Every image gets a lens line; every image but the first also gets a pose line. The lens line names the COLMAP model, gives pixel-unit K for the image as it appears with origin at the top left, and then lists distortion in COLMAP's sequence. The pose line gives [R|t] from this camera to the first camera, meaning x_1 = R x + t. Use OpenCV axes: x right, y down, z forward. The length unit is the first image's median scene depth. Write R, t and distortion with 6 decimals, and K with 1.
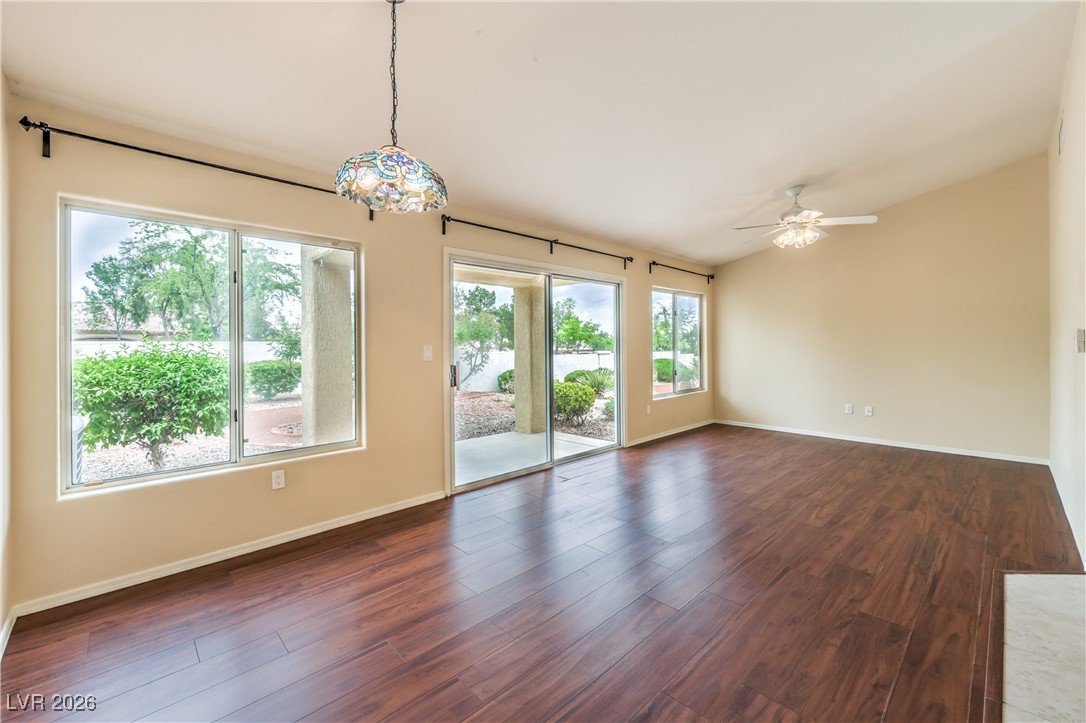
lens RADIAL K [[445.4, 0, 540.3], [0, 445.4, 342.7], [0, 0, 1]] dist [-0.001341, -0.000294]
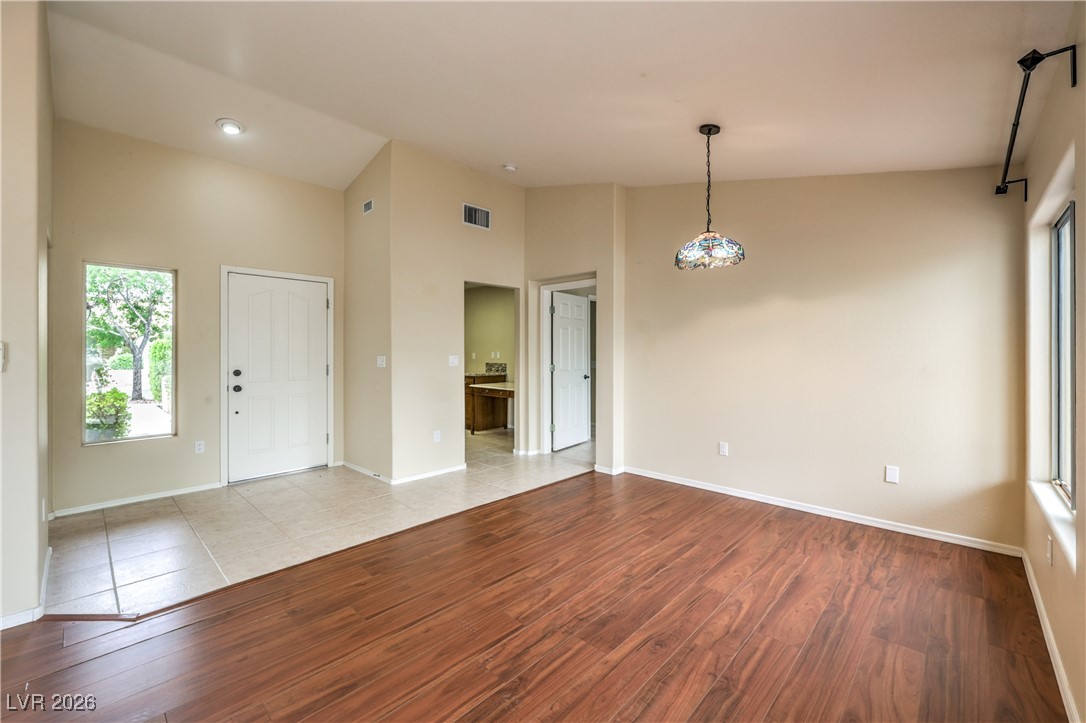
lens RADIAL K [[445.4, 0, 550.1], [0, 445.4, 339.4], [0, 0, 1]] dist [-0.001341, -0.000294]
pose [[-0.998368, 0.007362, -0.056626, 0.139321], [0.009206, 0.999433, -0.032381, -0.001286], [0.056356, -0.032849, -0.997870, 1.065257]]
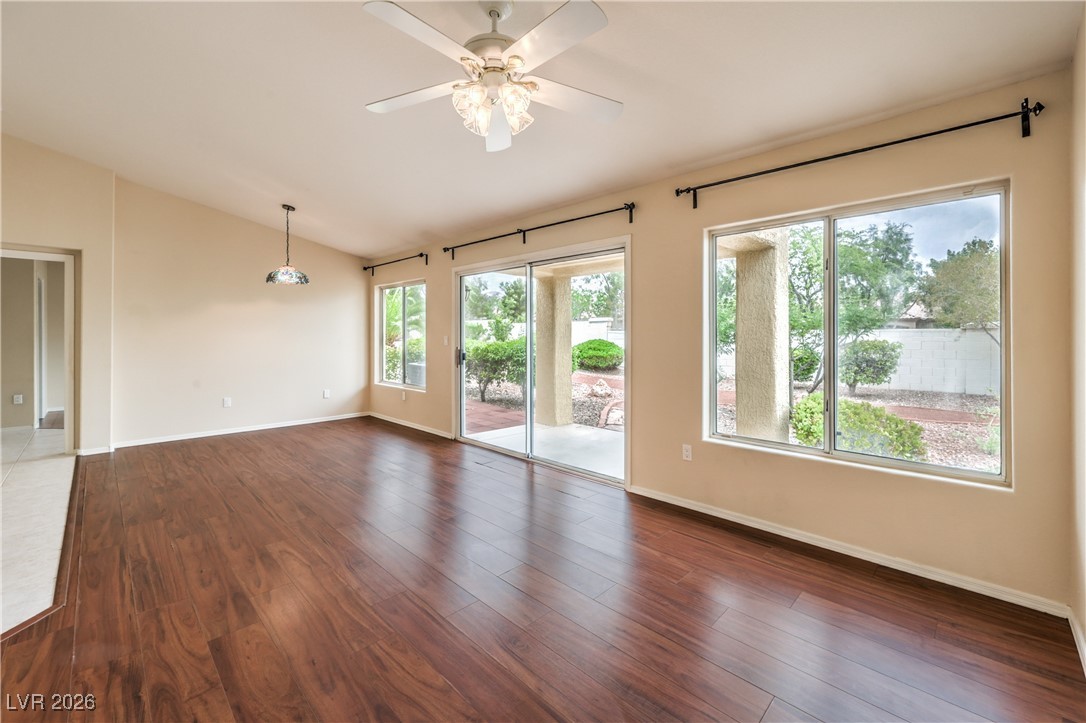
lens RADIAL K [[445.4, 0, 544.4], [0, 445.4, 338.4], [0, 0, 1]] dist [-0.001341, -0.000294]
pose [[0.027451, 0.016819, -0.999482, 1.045519], [0.005325, 0.999842, 0.016971, -0.007544], [0.999609, -0.005788, 0.027357, 1.051635]]
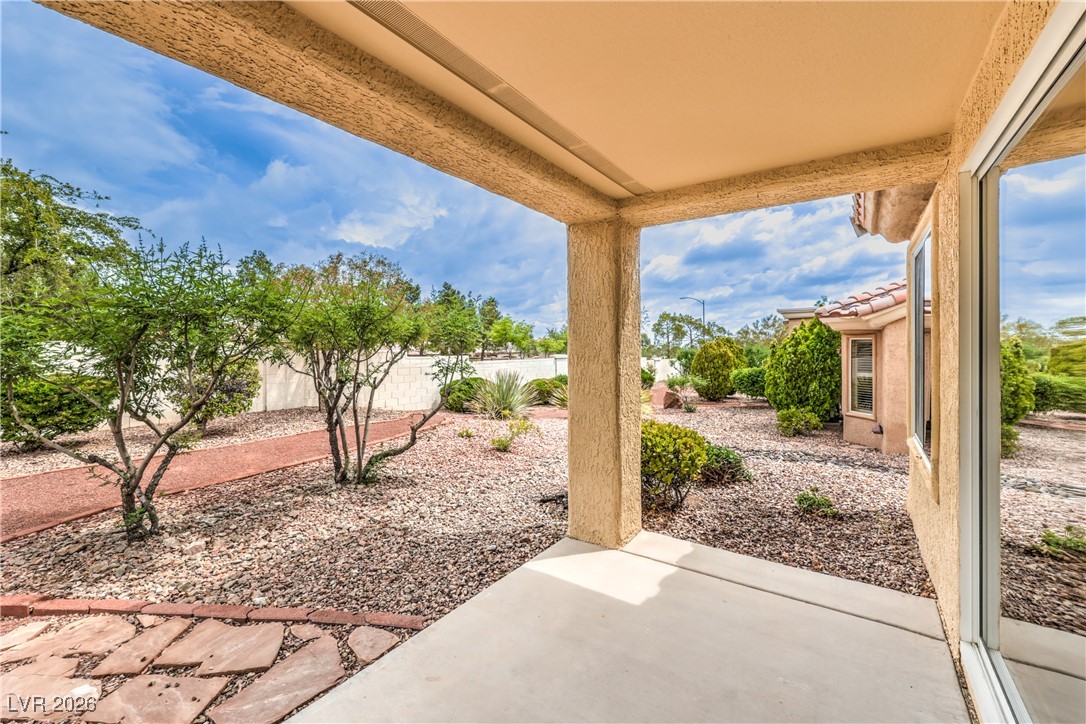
lens RADIAL K [[445.4, 0, 538.1], [0, 445.4, 354.2], [0, 0, 1]] dist [-0.001341, -0.000294]
pose [[0.983175, 0.001180, 0.182661, -0.276576], [-0.004865, 0.999794, 0.019729, 0.002256], [-0.182600, -0.020286, 0.982978, 0.905077]]
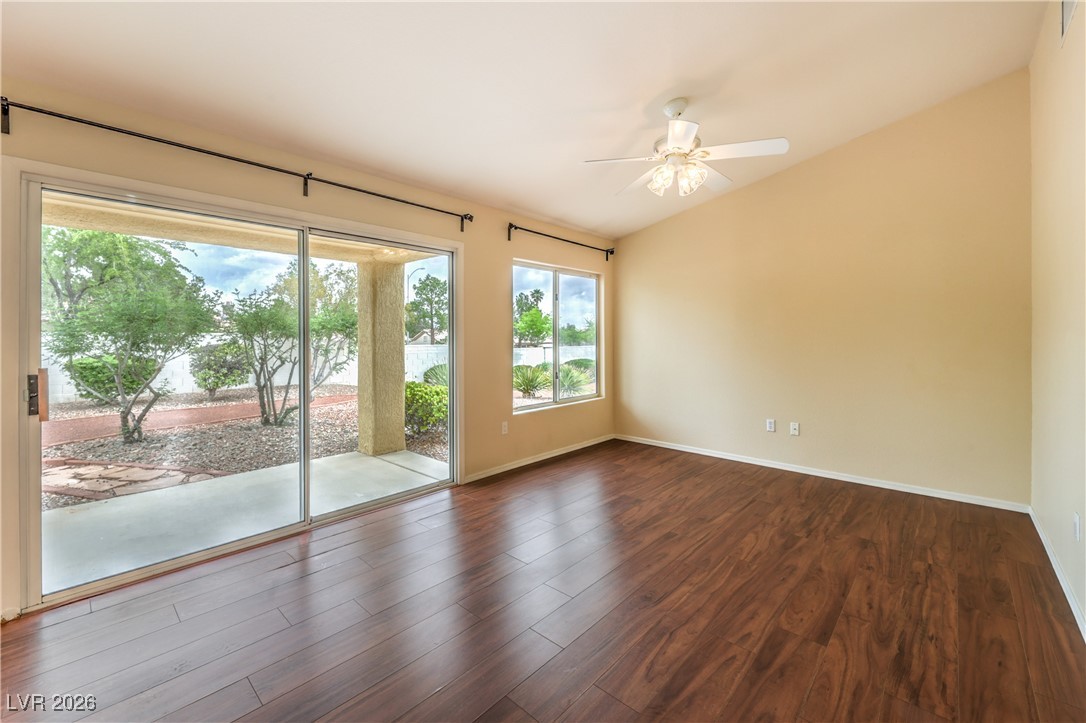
lens RADIAL K [[445.4, 0, 542.3], [0, 445.4, 335.6], [0, 0, 1]] dist [-0.001341, -0.000294]
pose [[0.997980, 0.004793, 0.063354, 0.336093], [-0.004851, 0.999988, 0.000763, -0.001844], [-0.063349, -0.001069, 0.997991, 0.353843]]
